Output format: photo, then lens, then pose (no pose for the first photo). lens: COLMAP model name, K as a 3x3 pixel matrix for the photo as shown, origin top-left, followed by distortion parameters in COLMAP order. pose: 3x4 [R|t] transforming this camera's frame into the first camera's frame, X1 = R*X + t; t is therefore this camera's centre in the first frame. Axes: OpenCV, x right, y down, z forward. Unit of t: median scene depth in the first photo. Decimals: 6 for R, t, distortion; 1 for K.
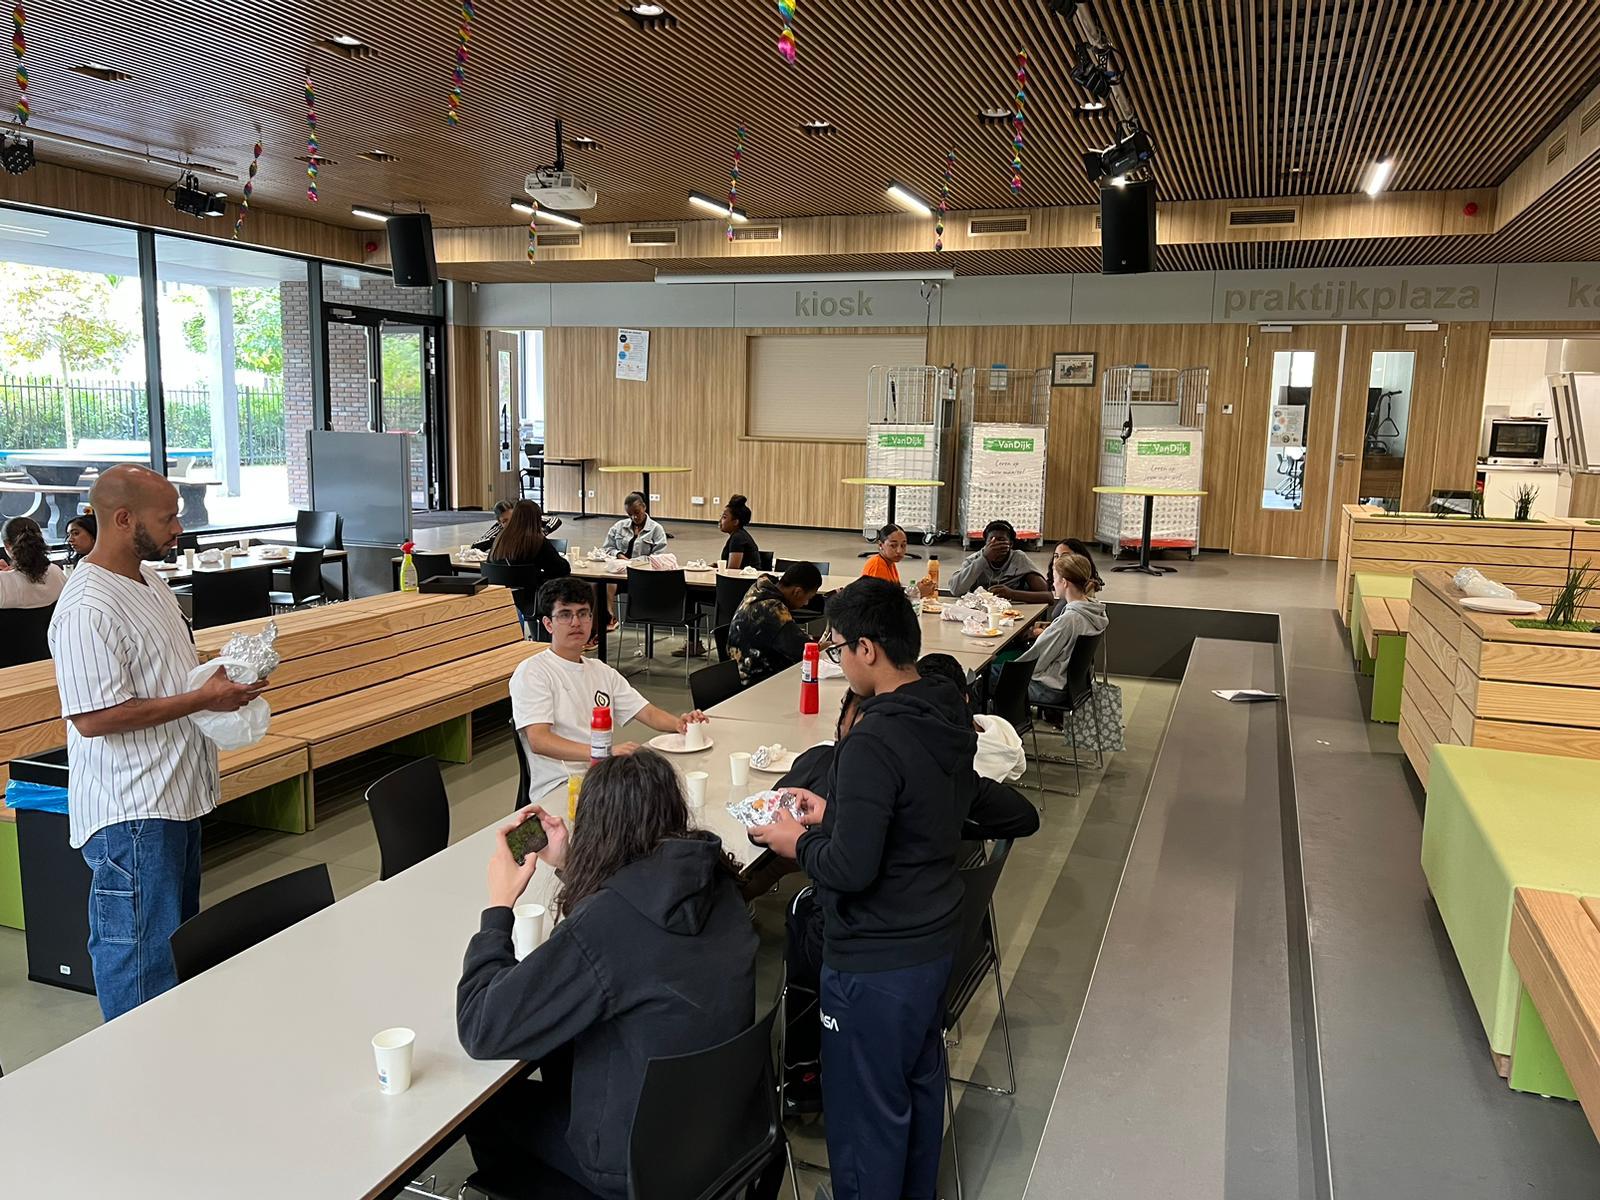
lens RADIAL K [[1196.0, 0, 800.0], [0, 1196.0, 600.0], [0, 0, 1]] dist [0.046152, 0.001716]
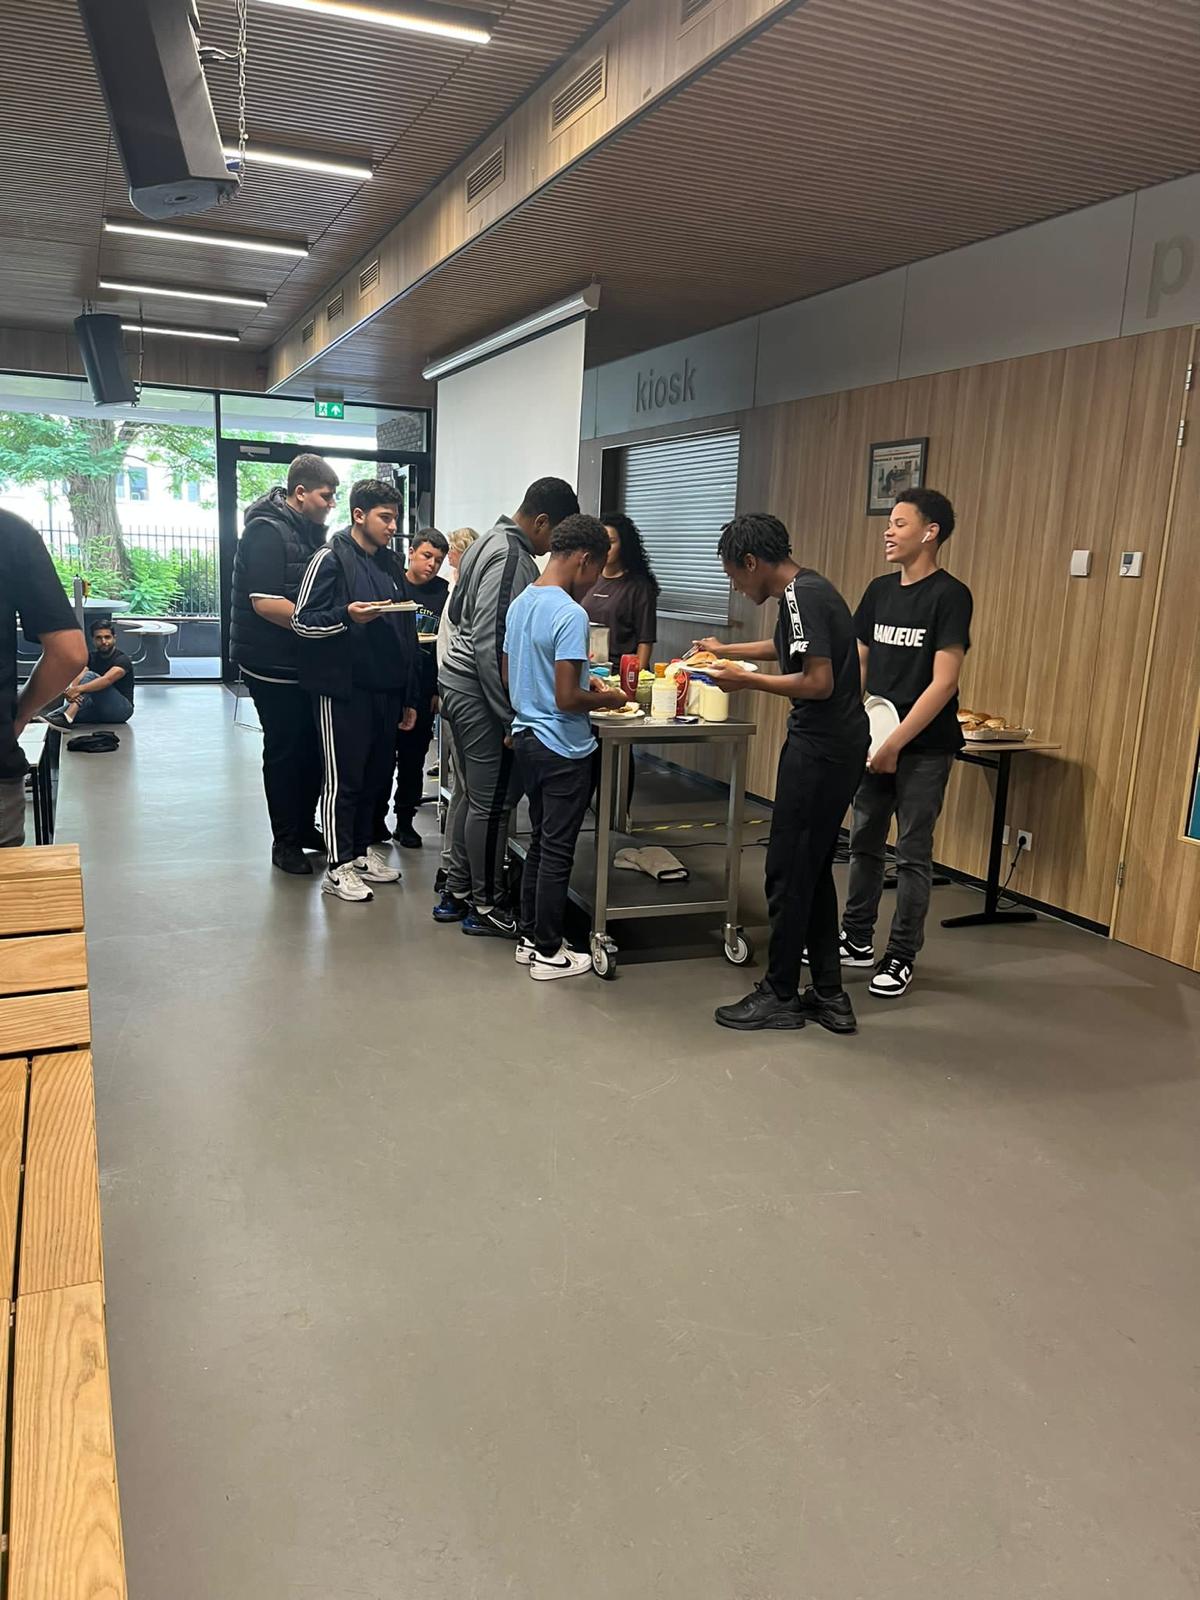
lens RADIAL K [[1196.0, 0, 600.0], [0, 1196.0, 800.0], [0, 0, 1]] dist [0.046152, 0.001716]
pose [[0.701510, 0.149739, -0.696751, 0.498375], [-0.133019, 0.988007, 0.078406, -0.089610], [0.700135, 0.037678, 0.713015, 0.593624]]
